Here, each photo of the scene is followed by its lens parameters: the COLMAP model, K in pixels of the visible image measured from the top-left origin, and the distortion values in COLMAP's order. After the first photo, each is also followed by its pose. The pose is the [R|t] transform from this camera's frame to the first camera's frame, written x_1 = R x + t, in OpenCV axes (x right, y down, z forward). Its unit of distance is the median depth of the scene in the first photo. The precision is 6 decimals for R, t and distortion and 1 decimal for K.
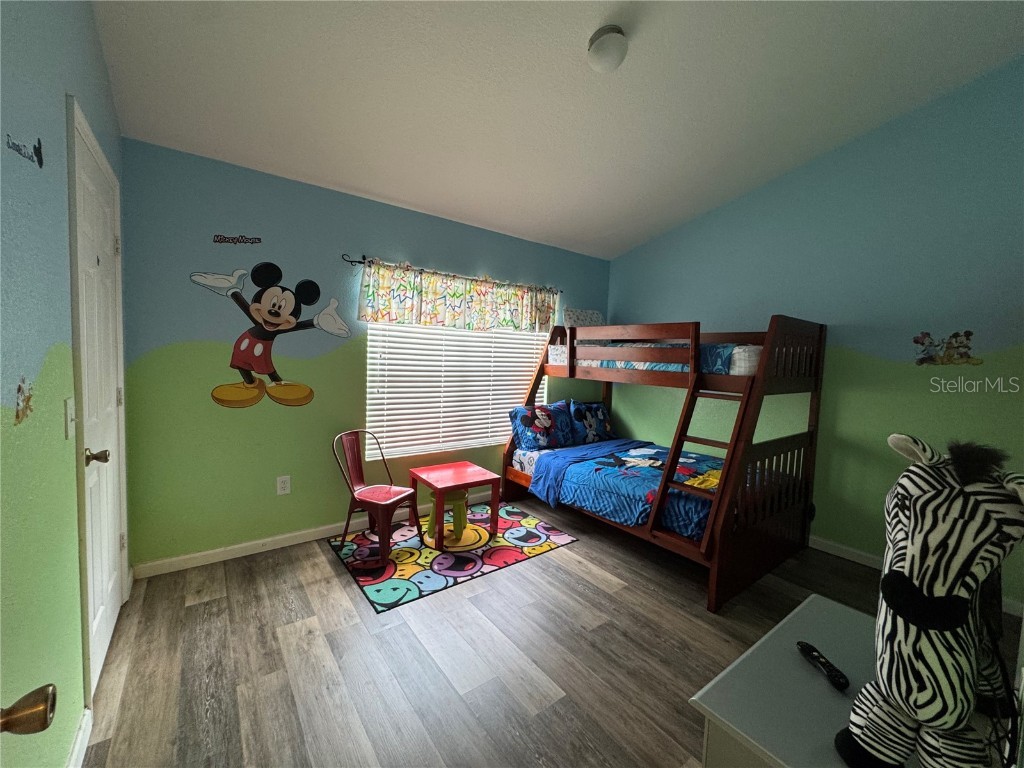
lens RADIAL K [[409.7, 0, 511.2], [0, 409.7, 380.3], [0, 0, 1]] dist [-0.002324, -0.000038]
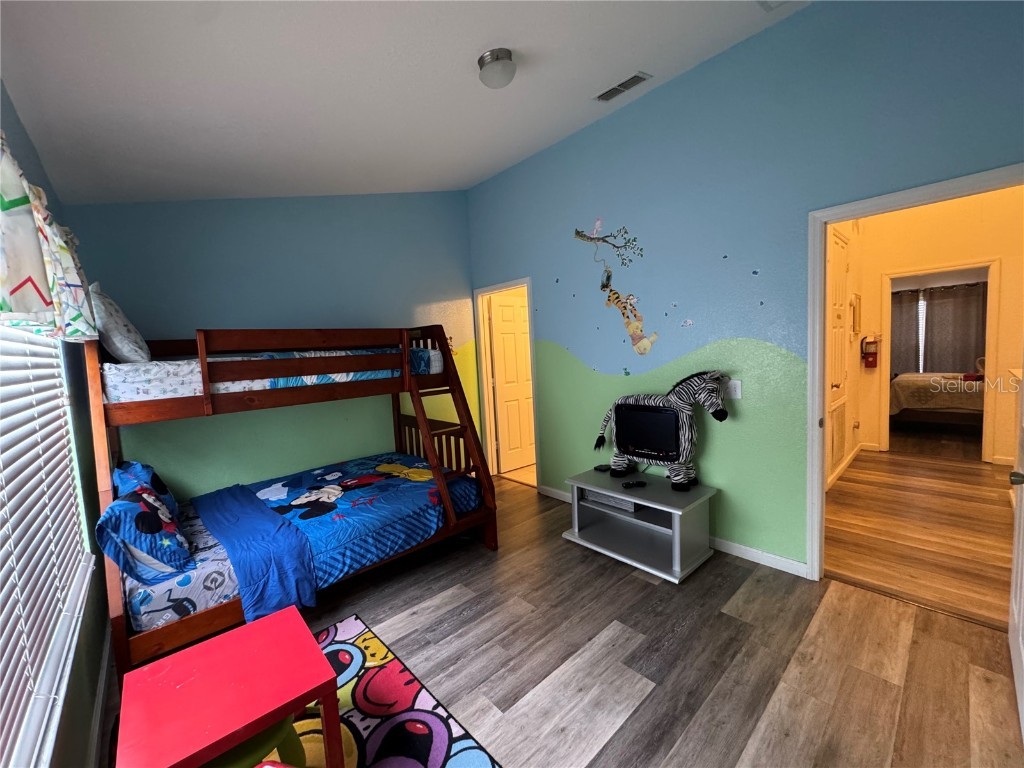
lens RADIAL K [[409.7, 0, 511.9], [0, 409.7, 379.4], [0, 0, 1]] dist [-0.002324, -0.000038]
pose [[-0.090916, -0.106856, 0.990109, -0.609095], [0.109273, 0.987153, 0.116570, -0.100662], [-0.989845, 0.118790, -0.078072, 0.785144]]
